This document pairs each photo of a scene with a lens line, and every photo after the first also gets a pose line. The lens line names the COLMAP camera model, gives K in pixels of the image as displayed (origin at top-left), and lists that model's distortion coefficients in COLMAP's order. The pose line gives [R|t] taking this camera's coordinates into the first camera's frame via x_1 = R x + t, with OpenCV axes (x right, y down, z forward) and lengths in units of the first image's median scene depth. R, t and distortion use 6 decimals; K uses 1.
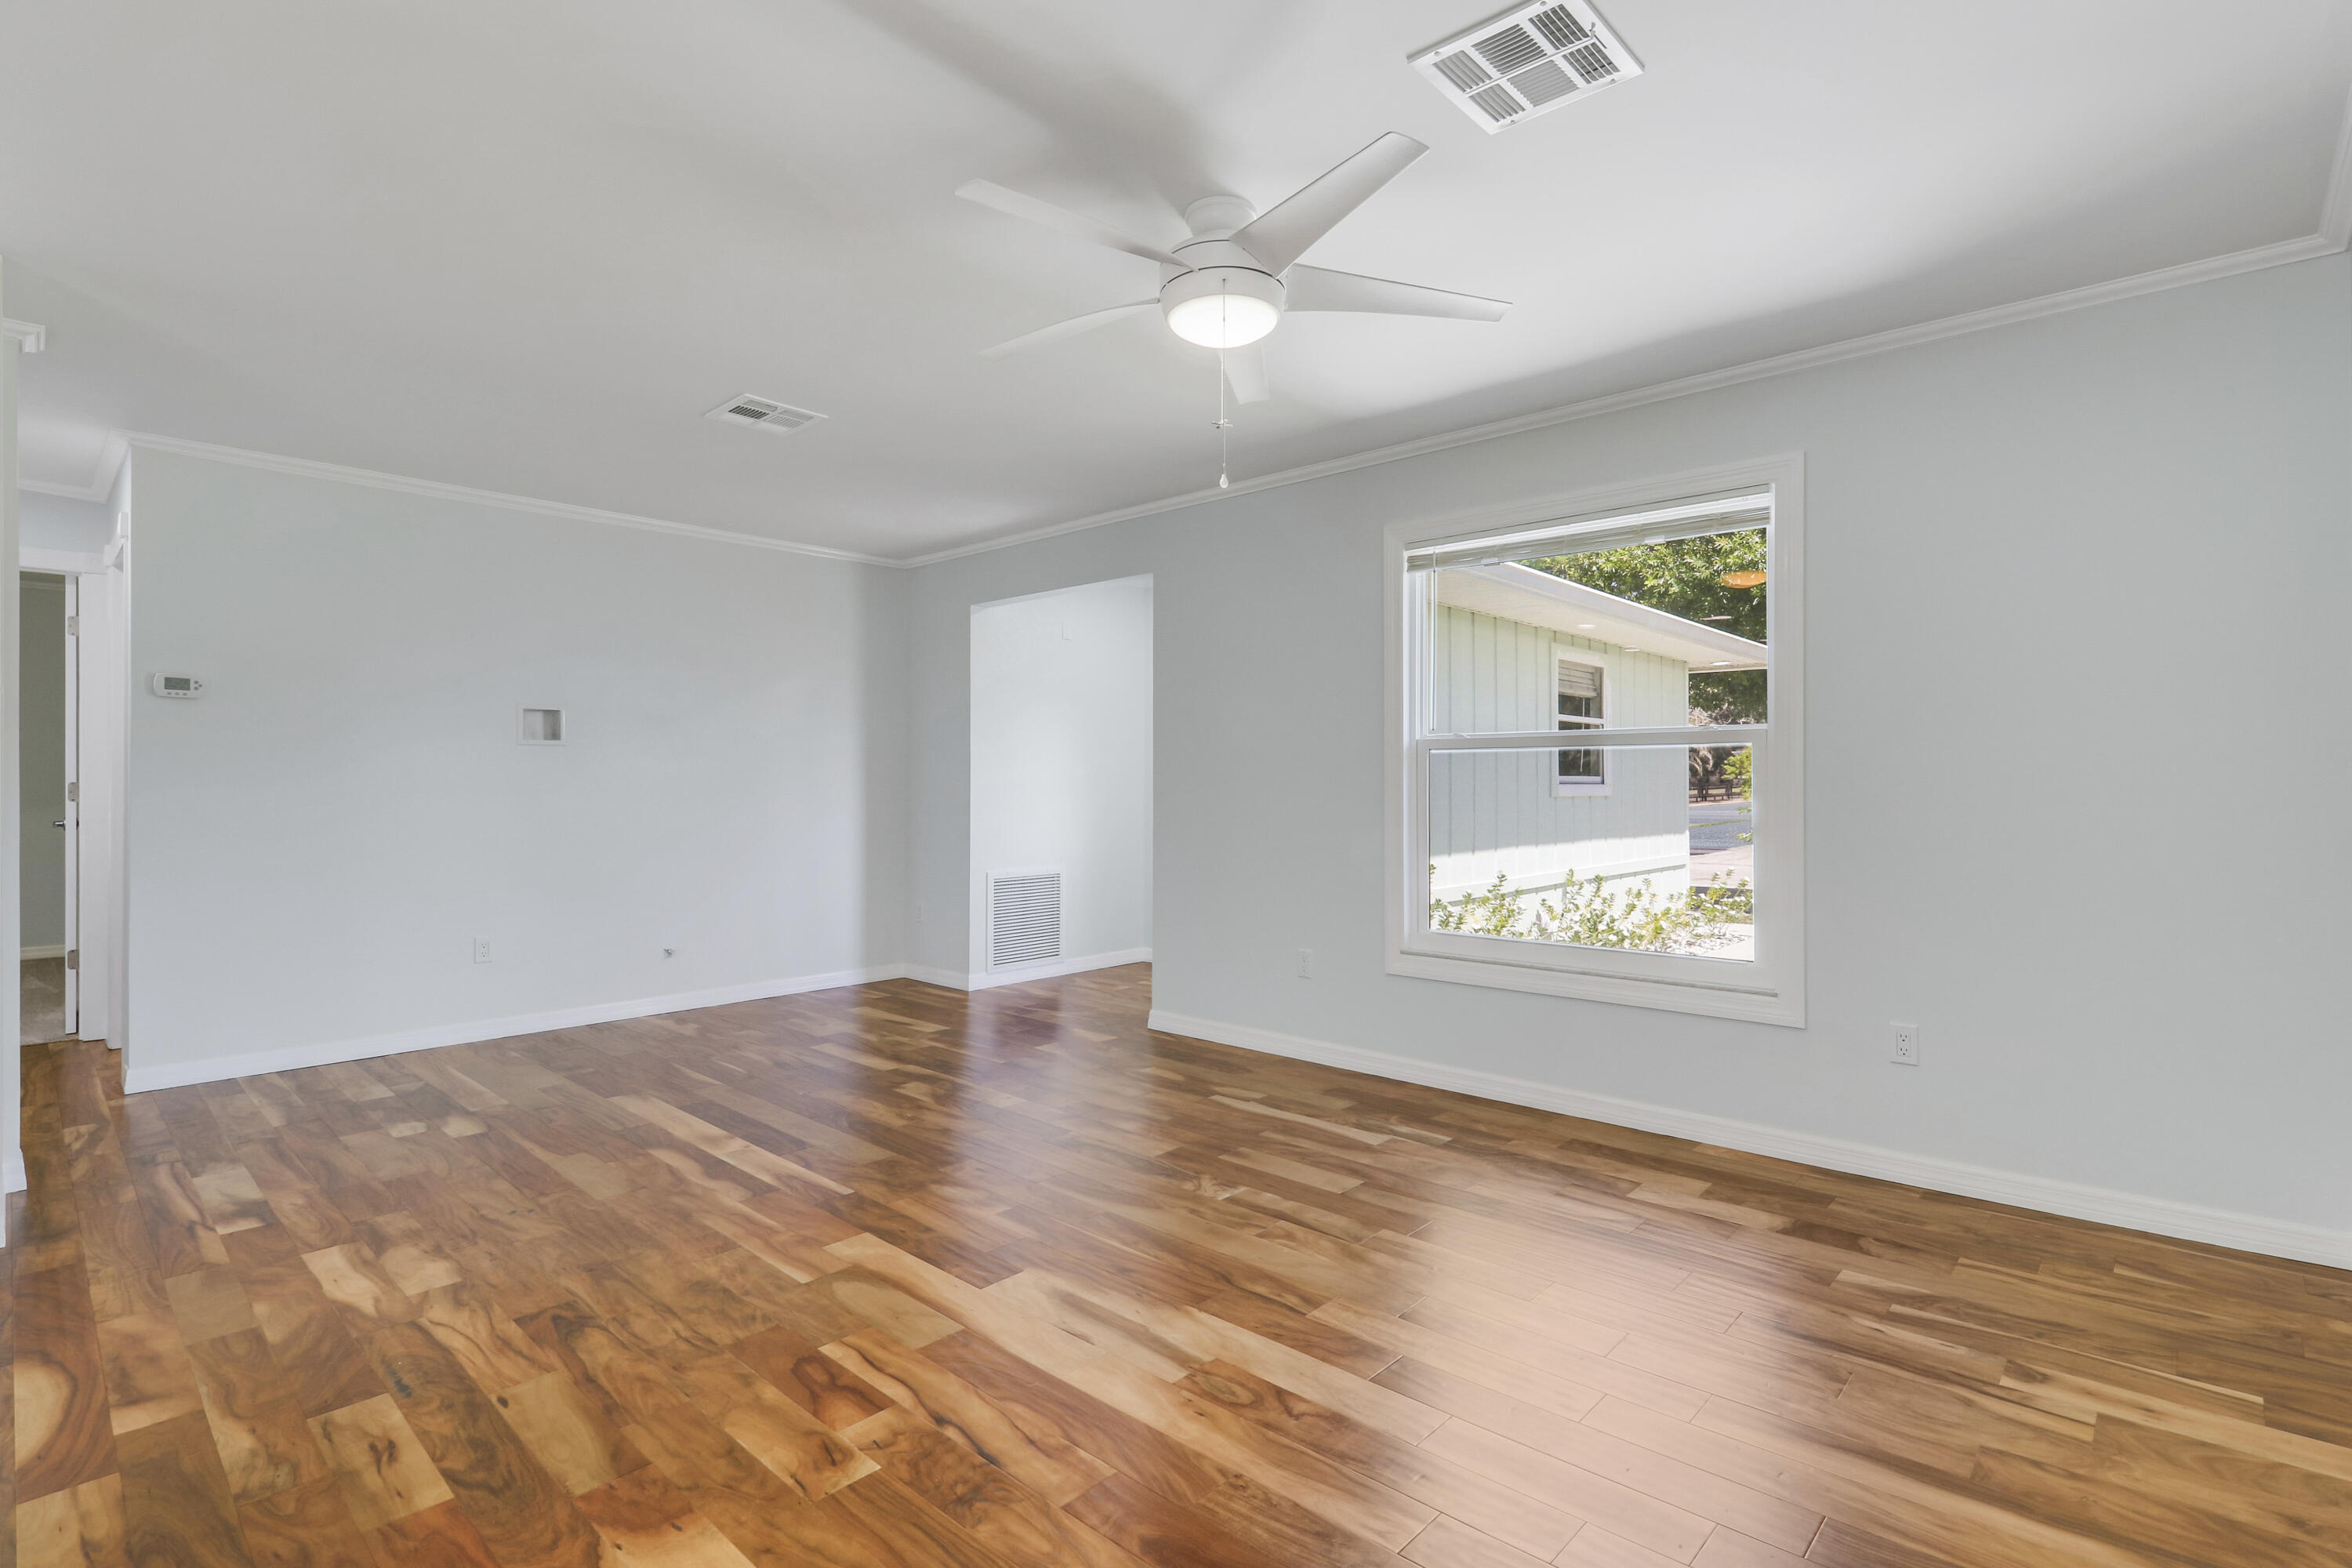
lens RADIAL K [[1098.4, 0, 1170.6], [0, 1098.4, 791.6], [0, 0, 1]] dist [-0.000554, -0.008781]
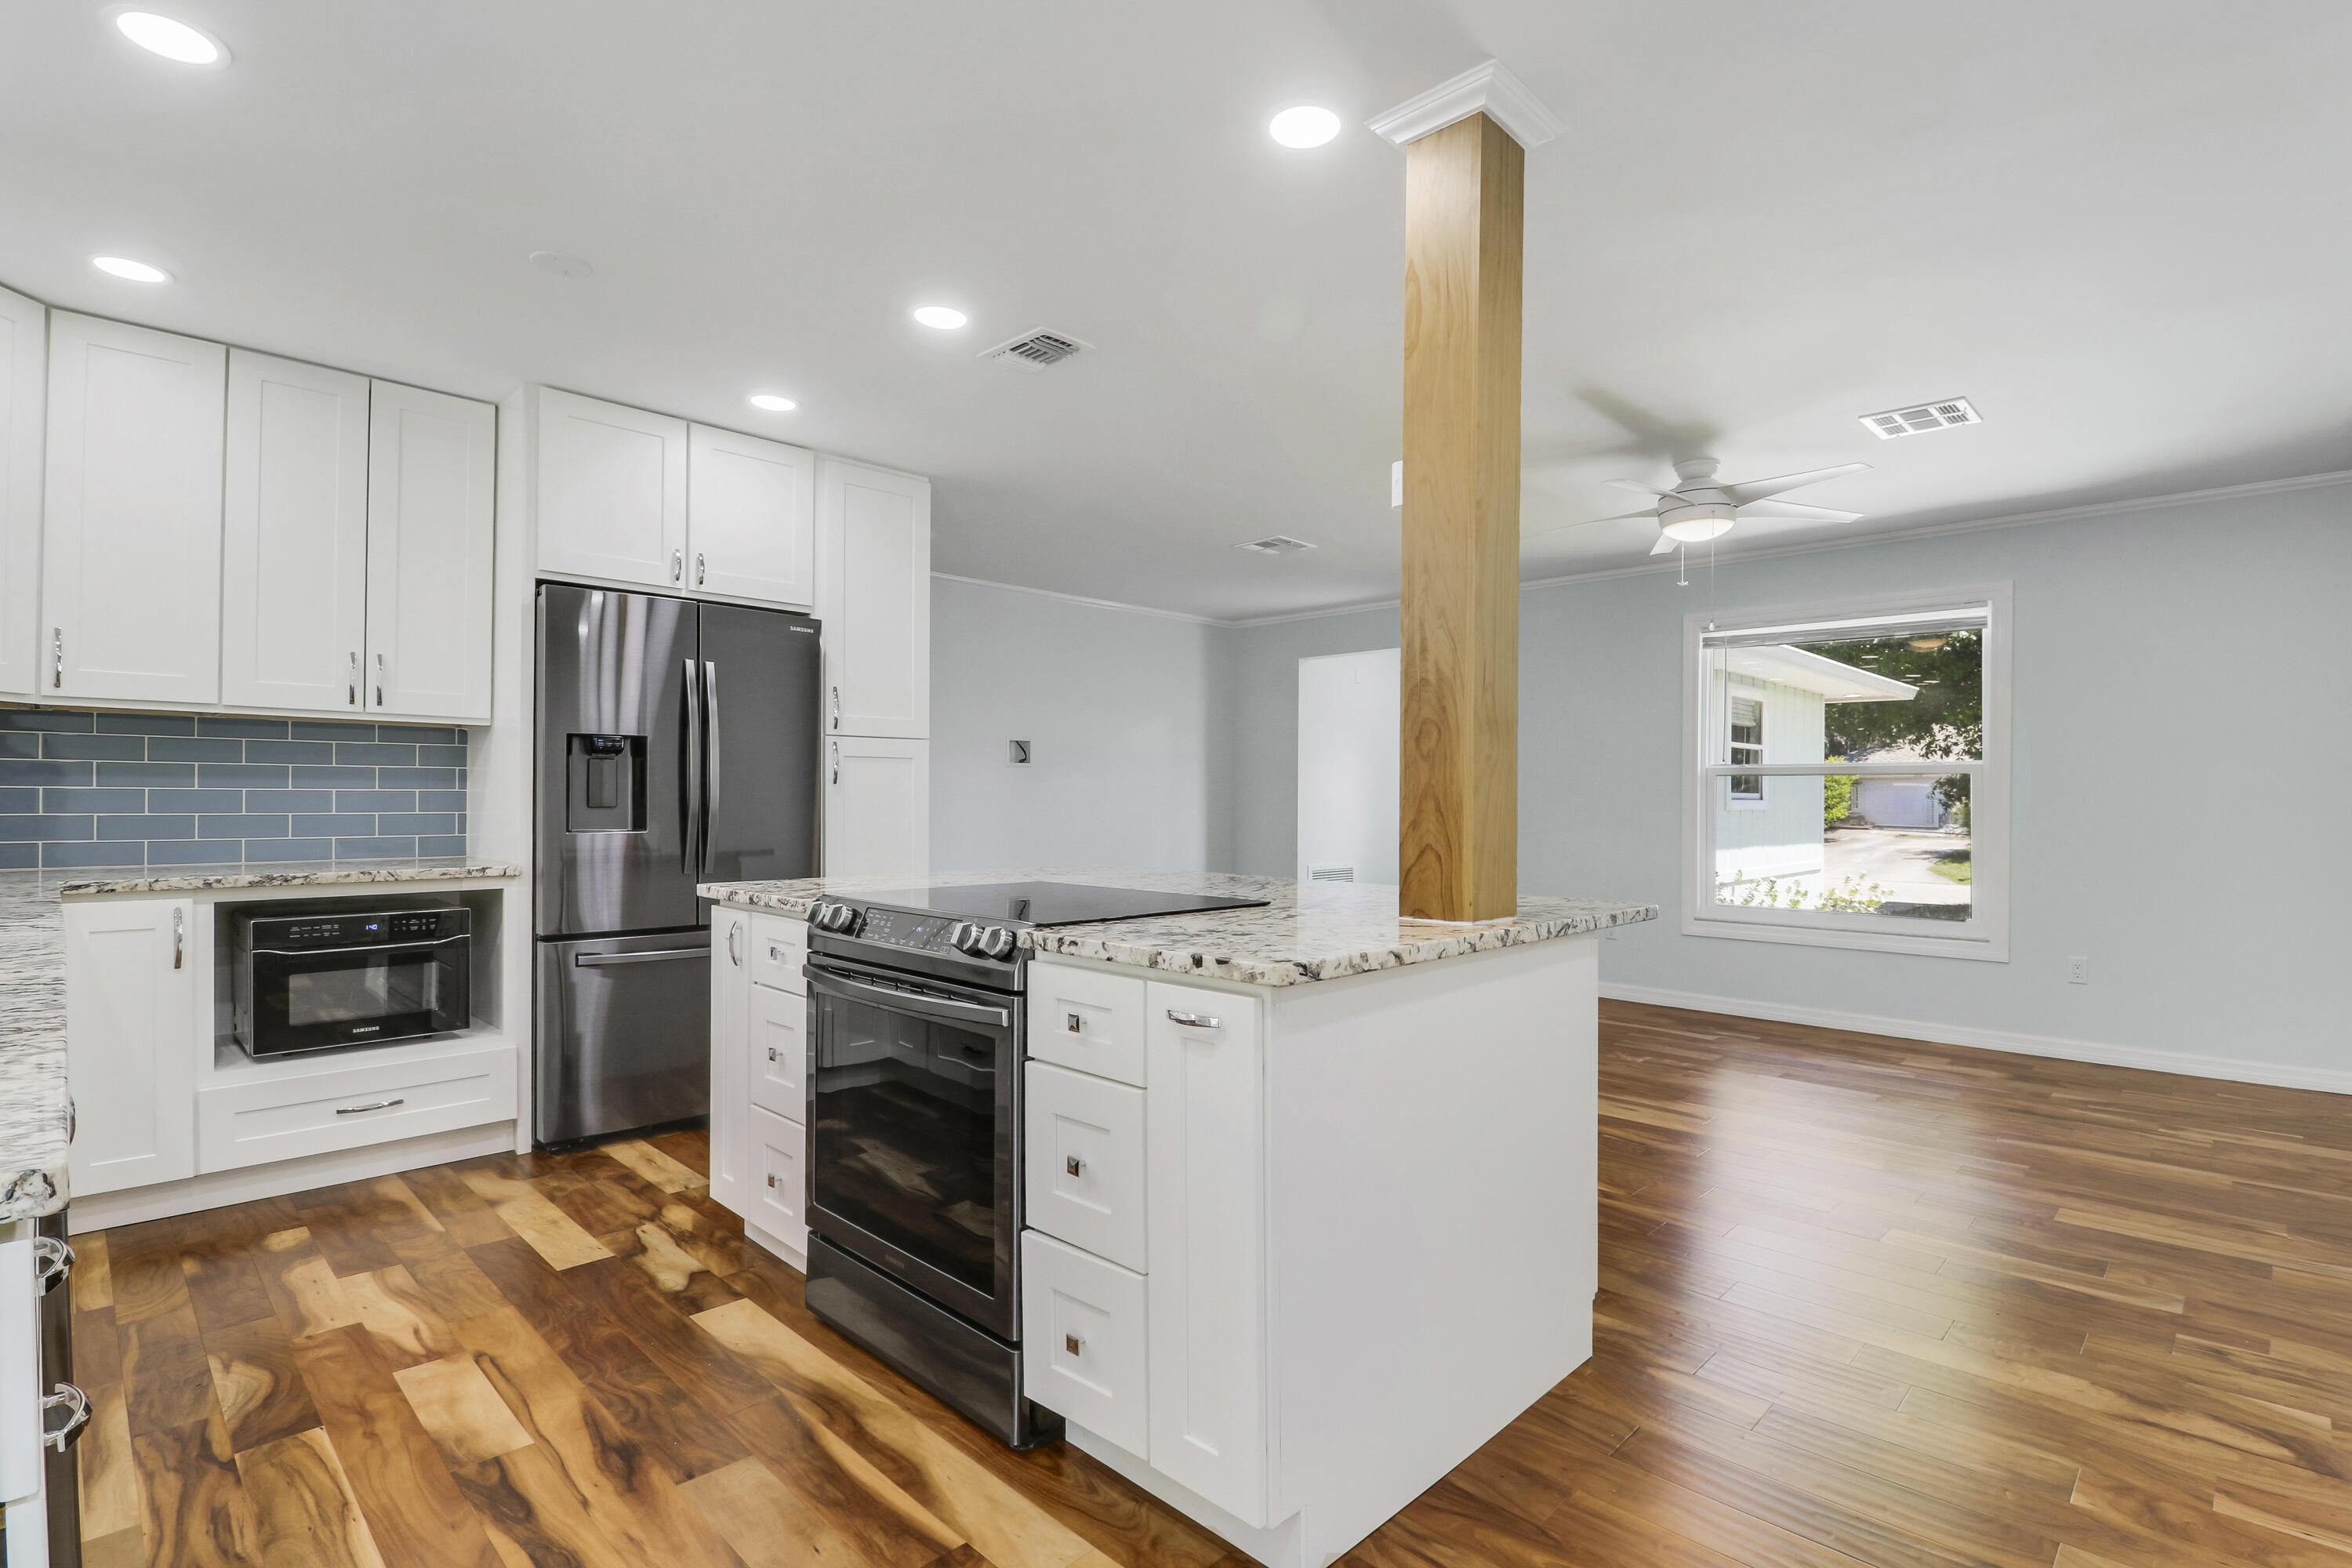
lens RADIAL K [[1118.4, 0, 1203.1], [0, 1118.4, 790.4], [0, 0, 1]] dist [0.002600, -0.008943]
pose [[0.999830, 0.014028, -0.011959, -0.571273], [-0.014136, 0.999860, -0.008978, 0.004560], [0.011832, 0.009146, 0.999888, -0.617756]]
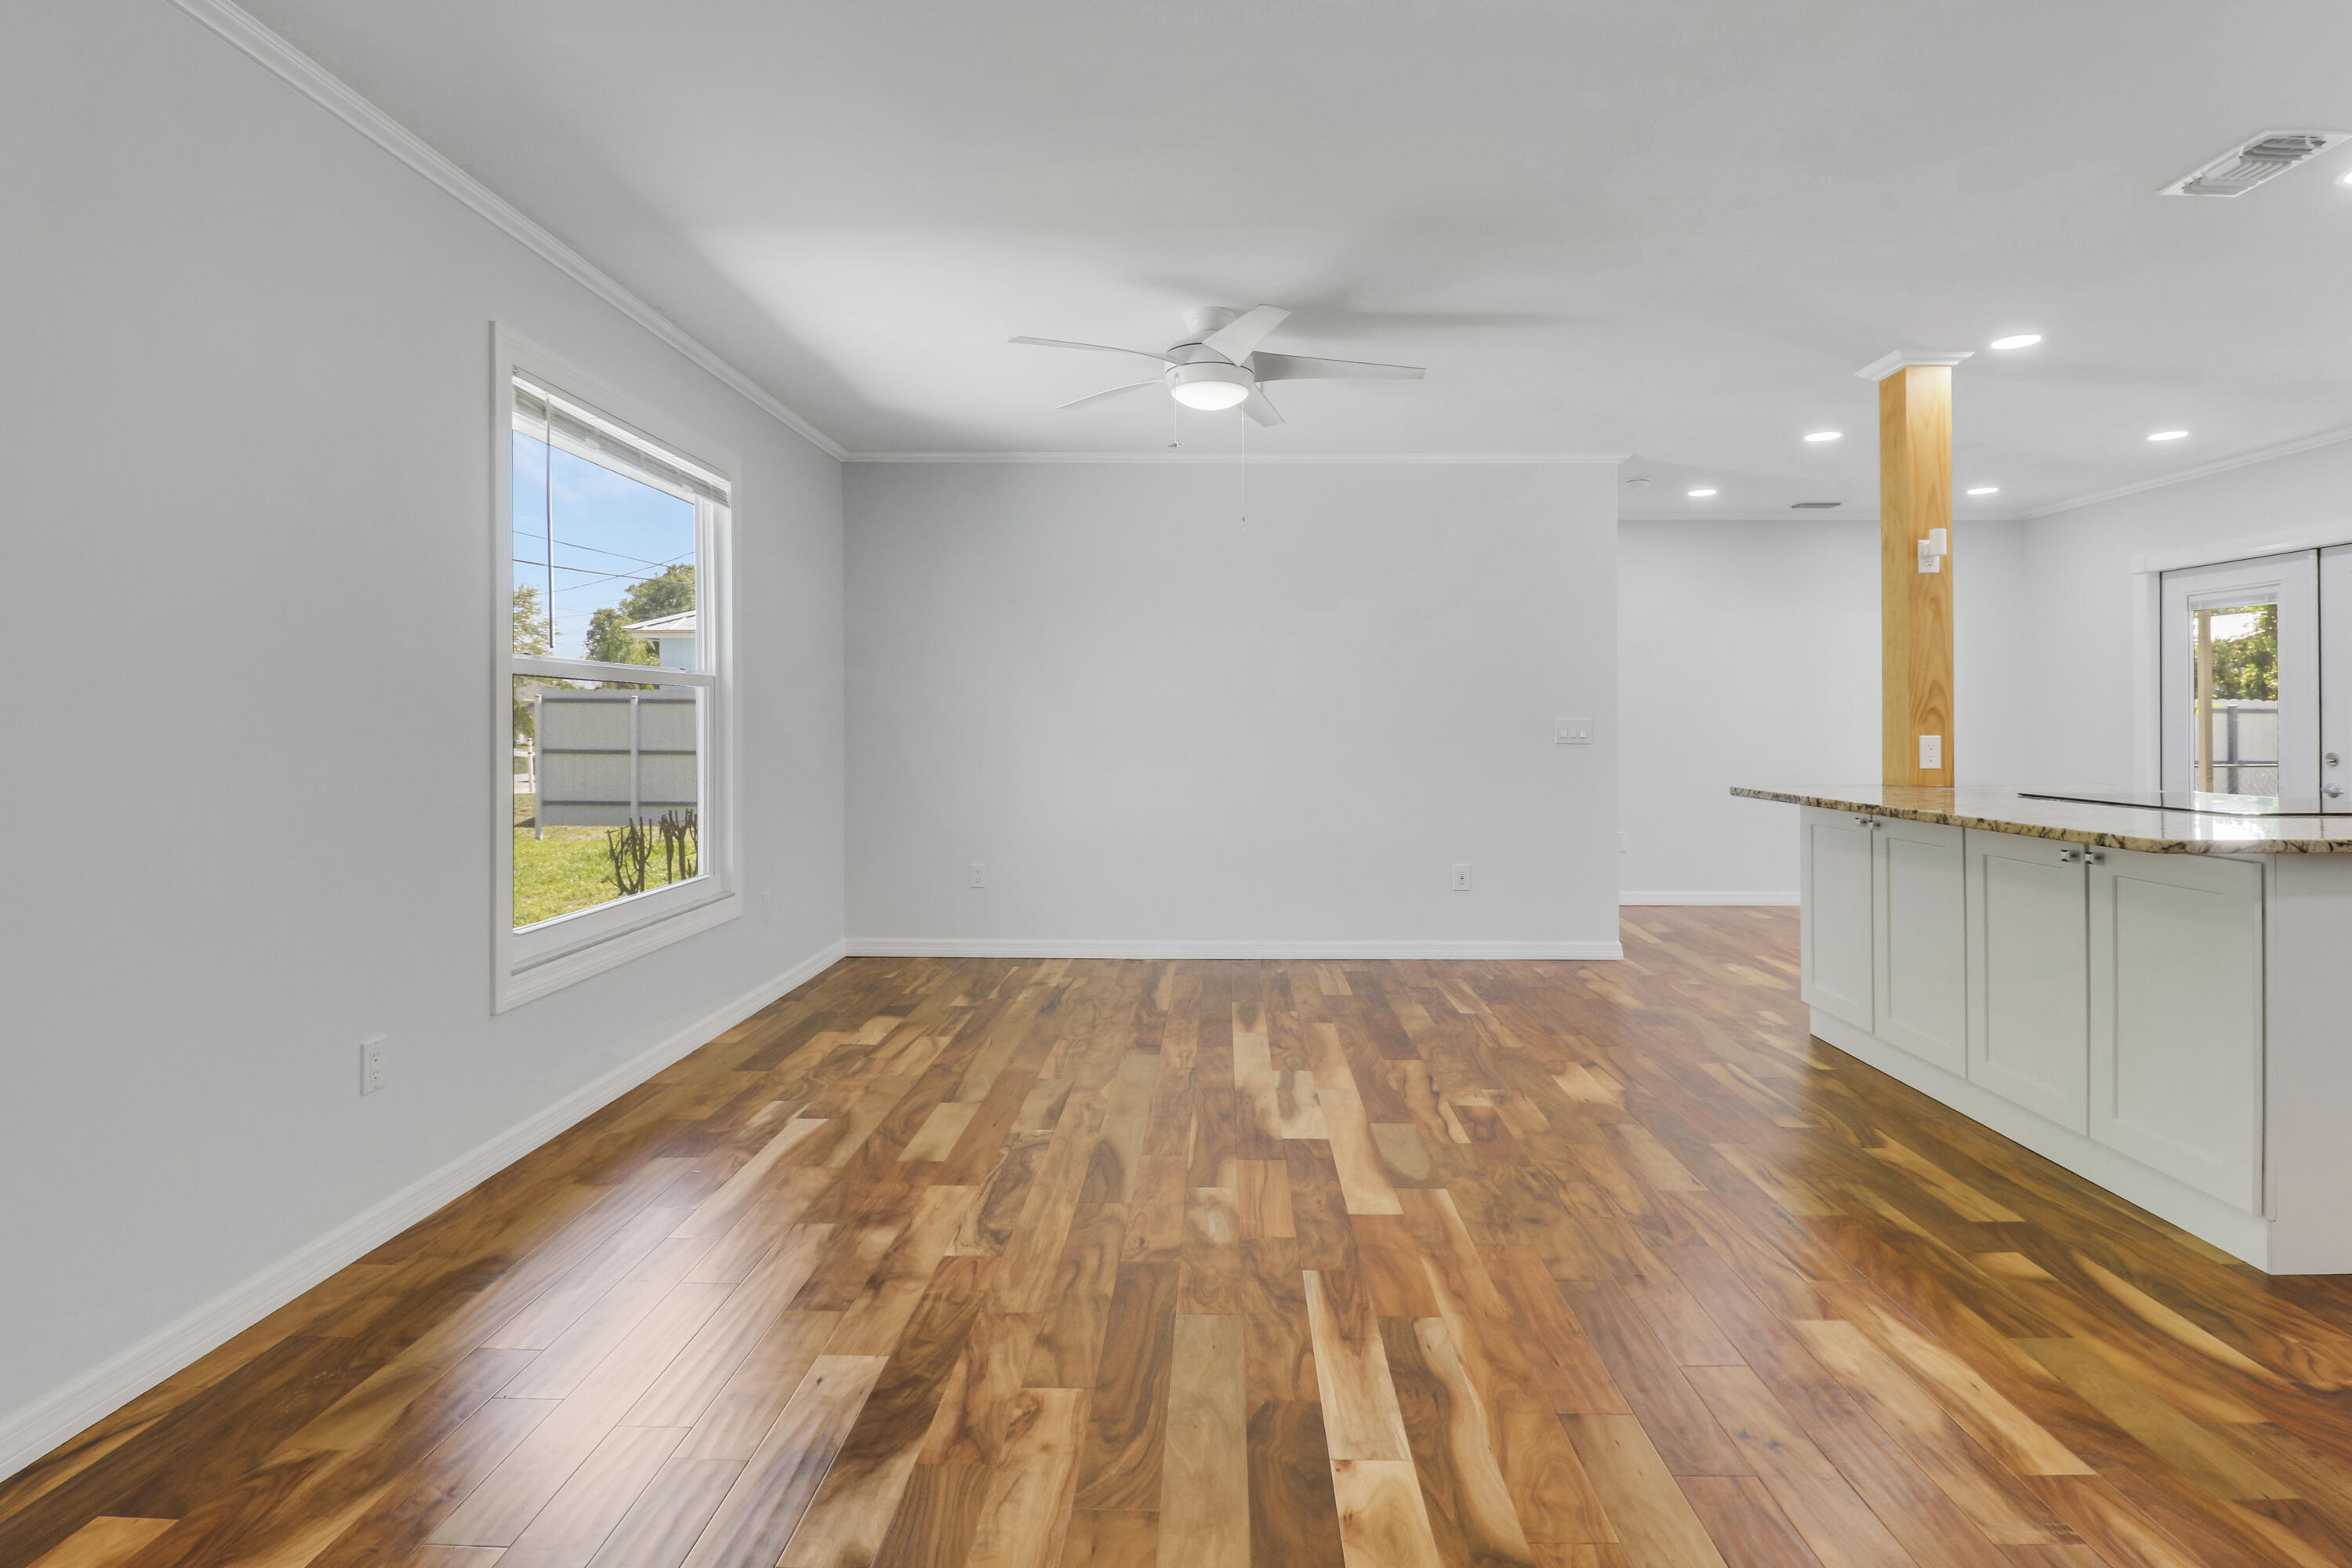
lens RADIAL K [[1153.4, 0, 1208.4], [0, 1153.4, 726.4], [0, 0, 1]] dist [0.002880, -0.010602]
pose [[-0.685981, 0.008628, 0.727569, -0.839084], [0.008316, 0.999957, -0.004018, 0.000368], [-0.727572, 0.003294, -0.686023, 1.629208]]
